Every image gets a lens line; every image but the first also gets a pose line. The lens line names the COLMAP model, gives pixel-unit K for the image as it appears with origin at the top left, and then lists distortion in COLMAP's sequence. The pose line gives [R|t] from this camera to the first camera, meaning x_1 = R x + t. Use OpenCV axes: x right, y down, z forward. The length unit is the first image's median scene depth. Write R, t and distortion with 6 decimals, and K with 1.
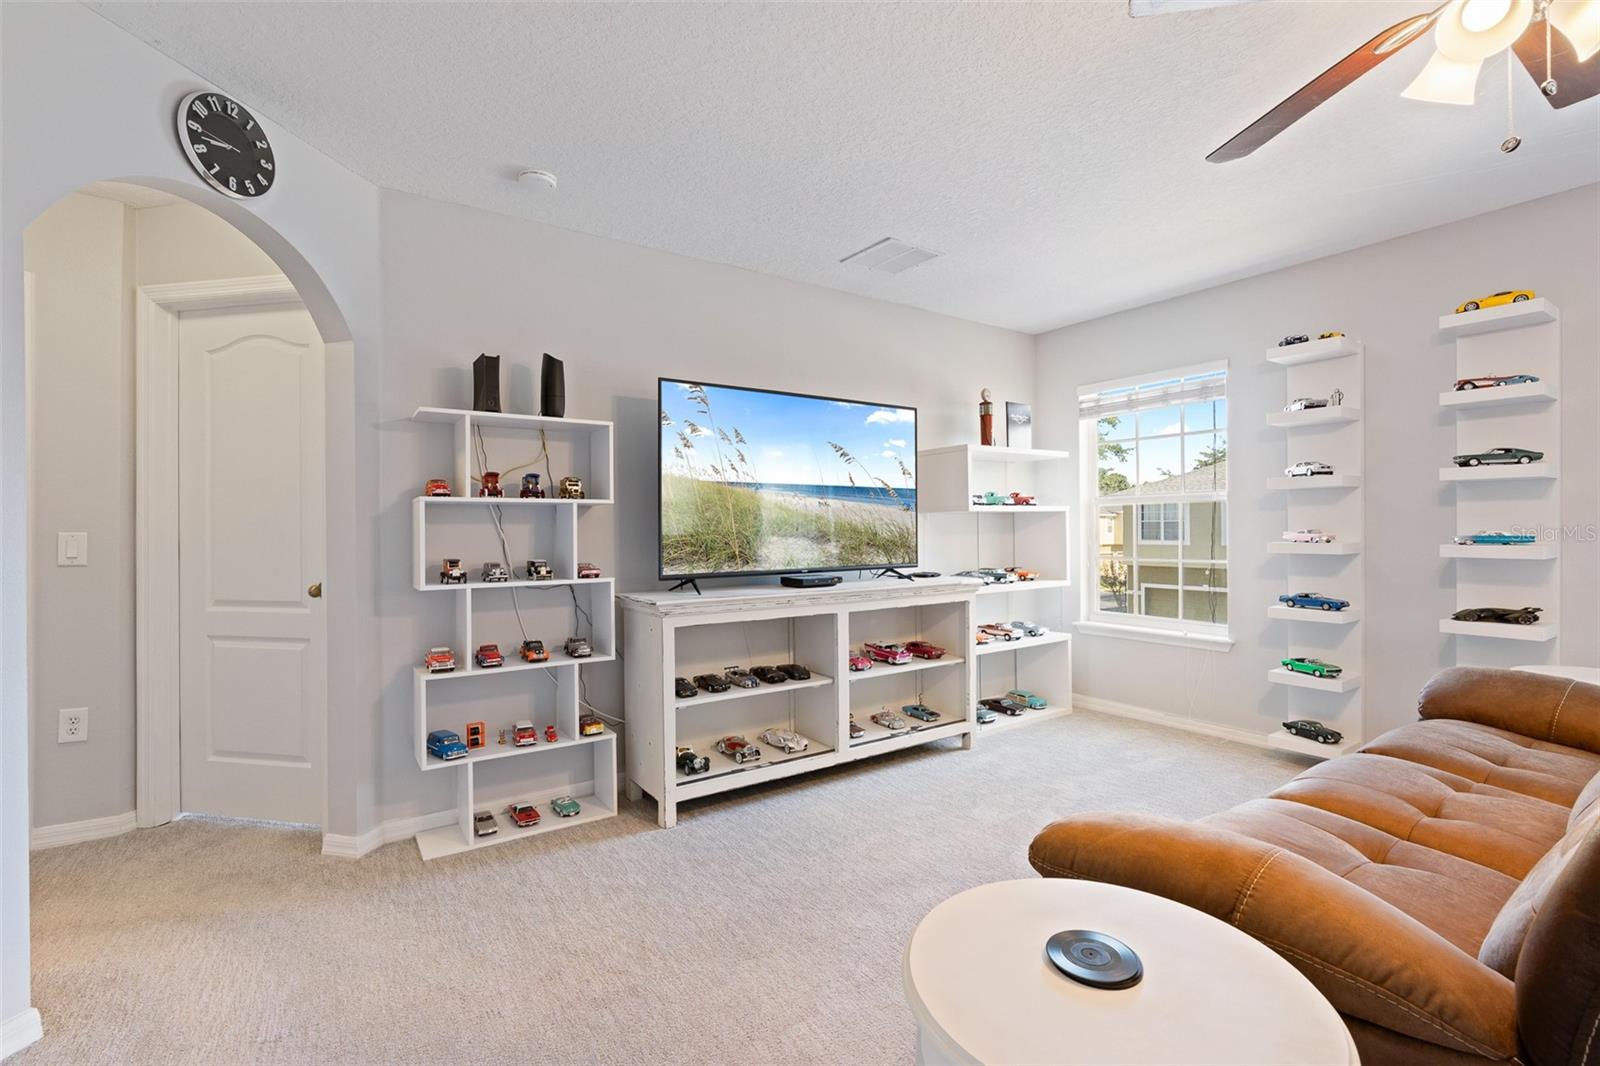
lens RADIAL K [[719.0, 0, 801.6], [0, 719.0, 531.1], [0, 0, 1]] dist [-0.010564, 0.005212]
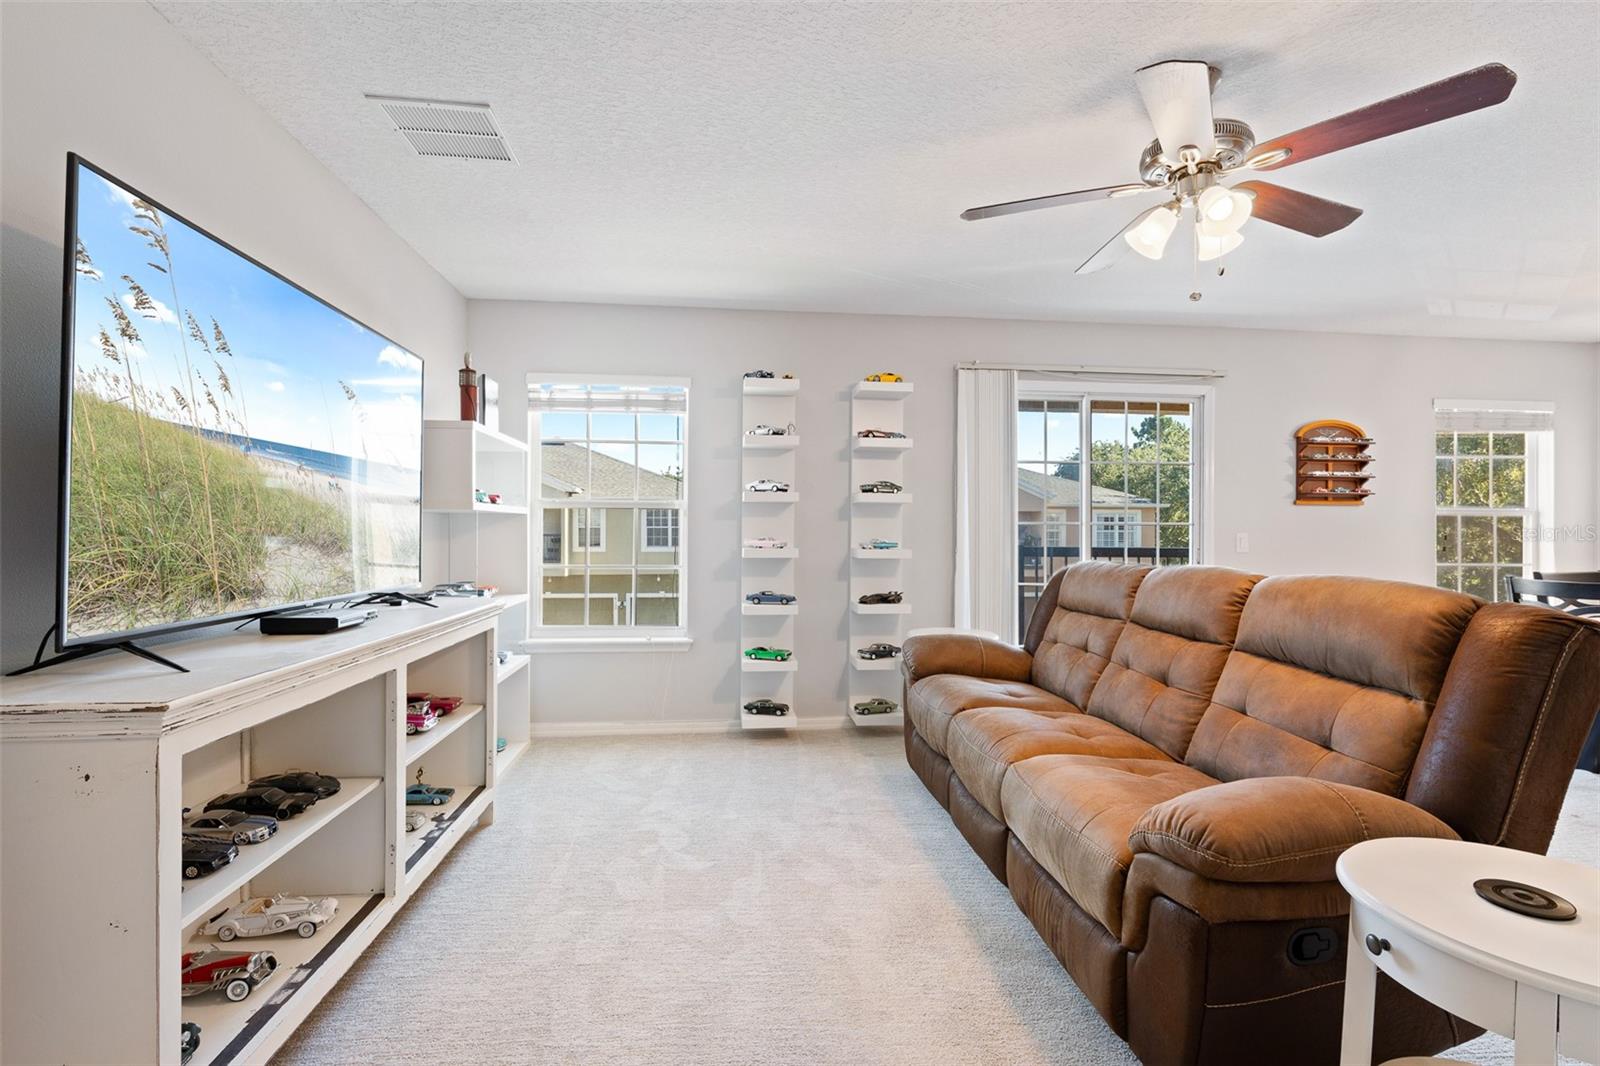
lens RADIAL K [[719.0, 0, 802.4], [0, 719.0, 533.8], [0, 0, 1]] dist [-0.010564, 0.005212]
pose [[0.471388, 0.012044, 0.881844, -0.328582], [-0.006942, 0.999926, -0.009946, 0.003801], [-0.881899, -0.001434, 0.471437, 0.412294]]
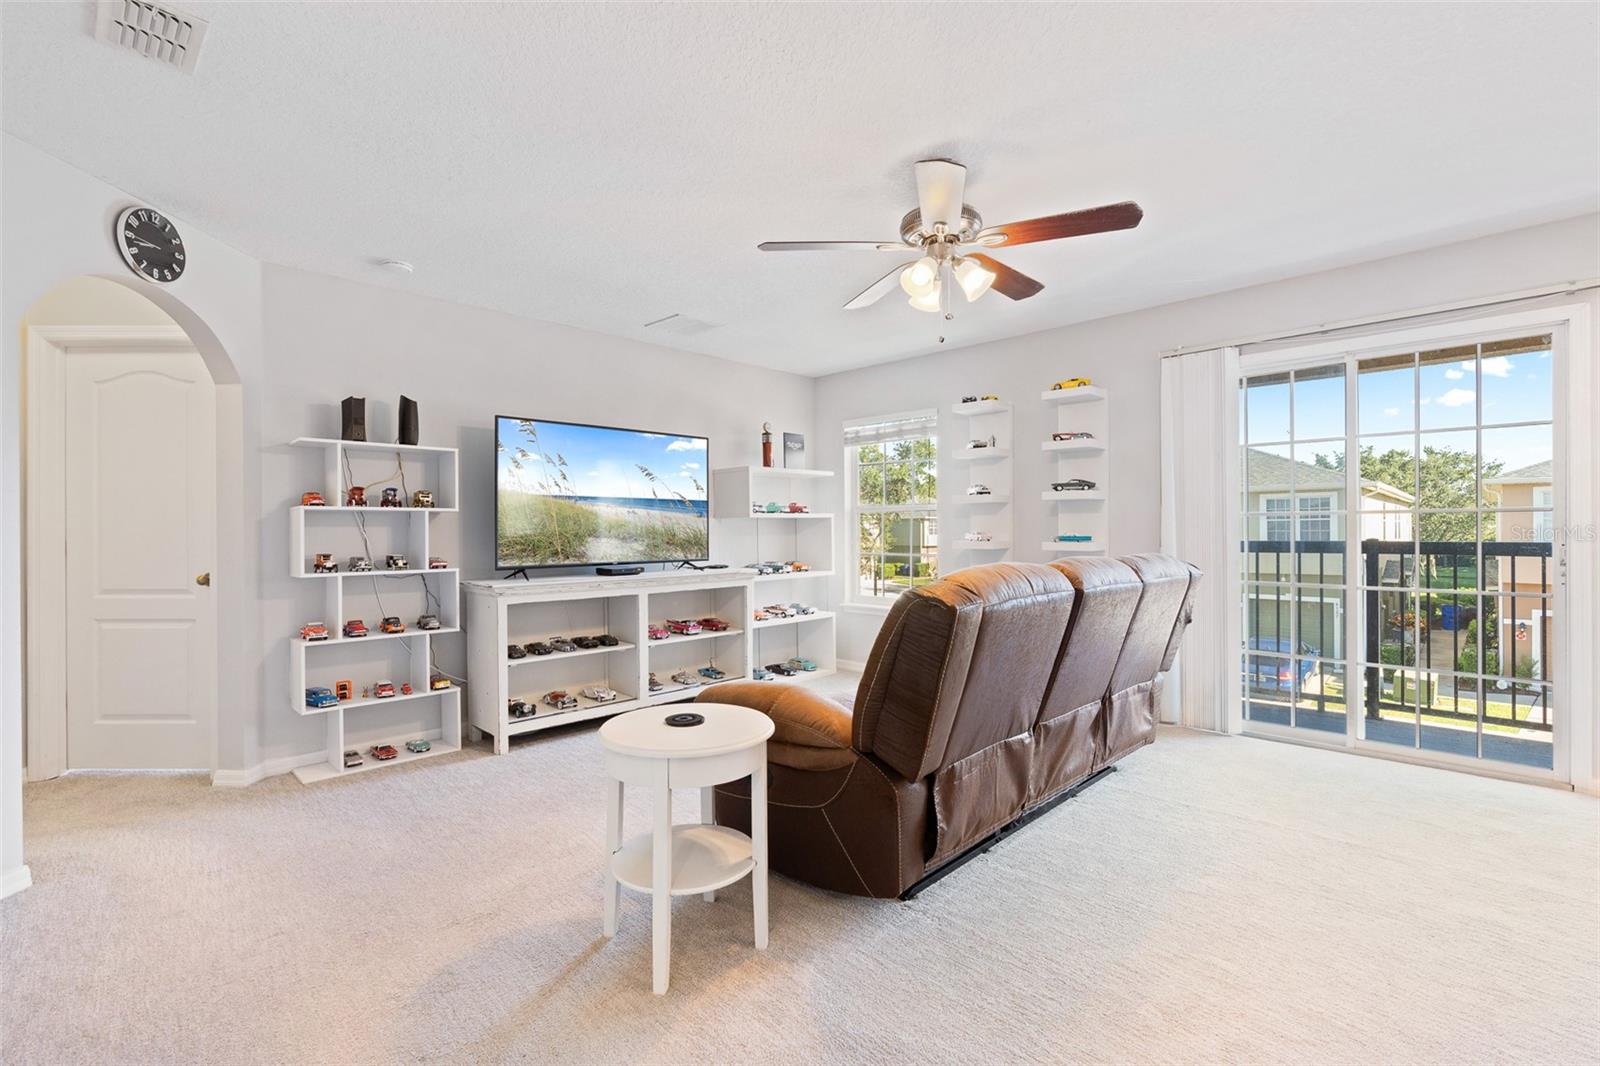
lens RADIAL K [[719.0, 0, 801.3], [0, 719.0, 533.8], [0, 0, 1]] dist [-0.010564, 0.005212]
pose [[0.981399, 0.001290, 0.191977, 0.089789], [-0.001544, 0.999998, 0.001172, -0.000141], [-0.191975, -0.001447, 0.981399, -0.359167]]
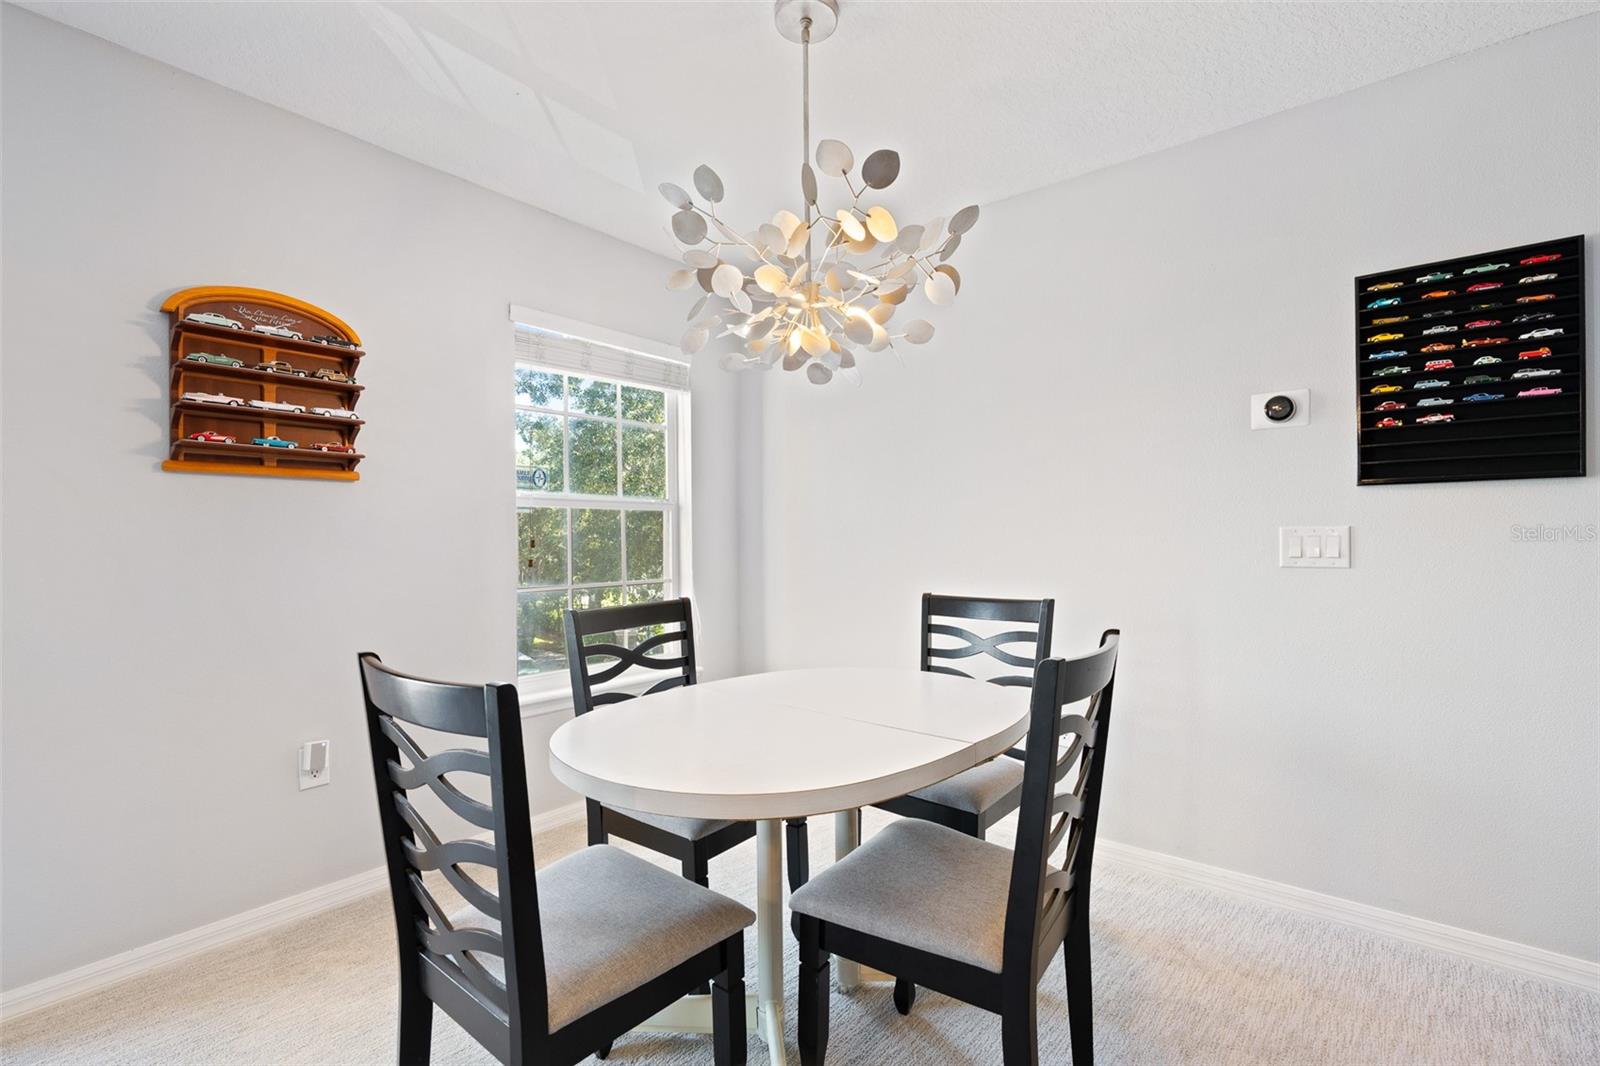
lens RADIAL K [[719.0, 0, 794.8], [0, 719.0, 535.9], [0, 0, 1]] dist [-0.010564, 0.005212]
pose [[-0.267593, 0.014834, 0.963418, 0.668593], [0.010884, 0.999864, -0.012372, -0.007006], [-0.963471, 0.007175, -0.267718, -0.130694]]
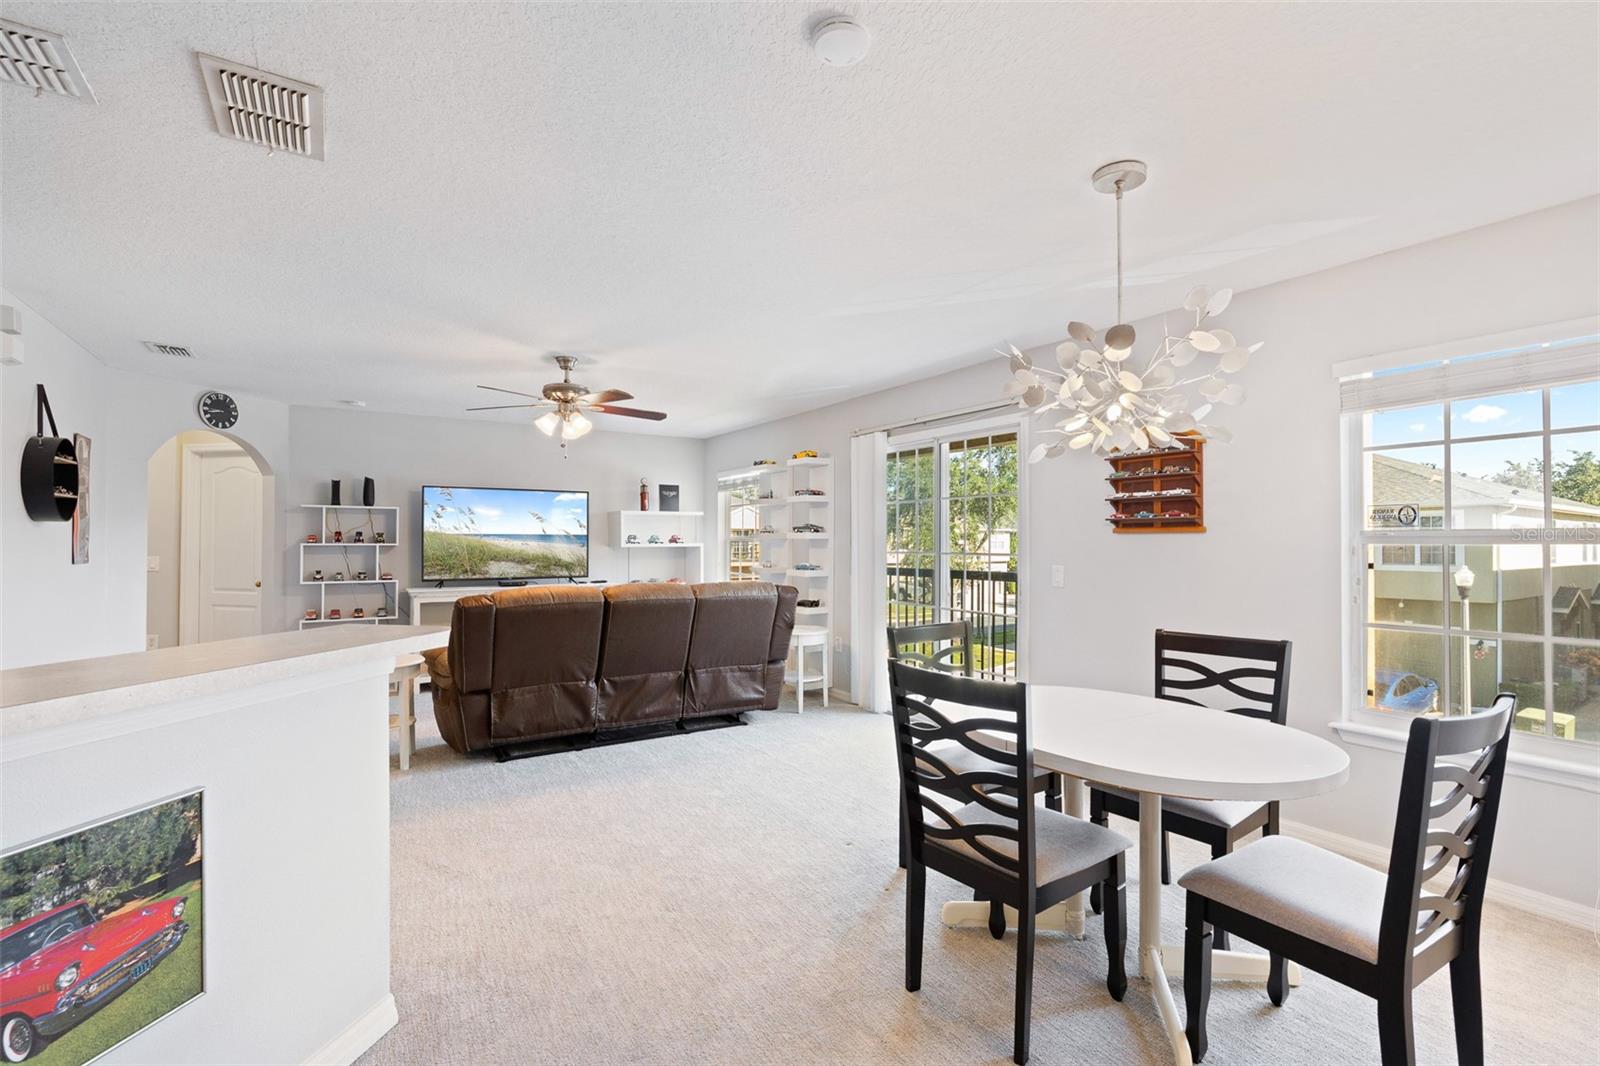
lens RADIAL K [[719.0, 0, 799.8], [0, 719.0, 538.7], [0, 0, 1]] dist [-0.010564, 0.005212]
pose [[0.999507, 0.010777, -0.029500, 0.897451], [-0.010927, 0.999928, -0.004951, -0.054844], [0.029445, 0.005271, 0.999553, -0.990232]]
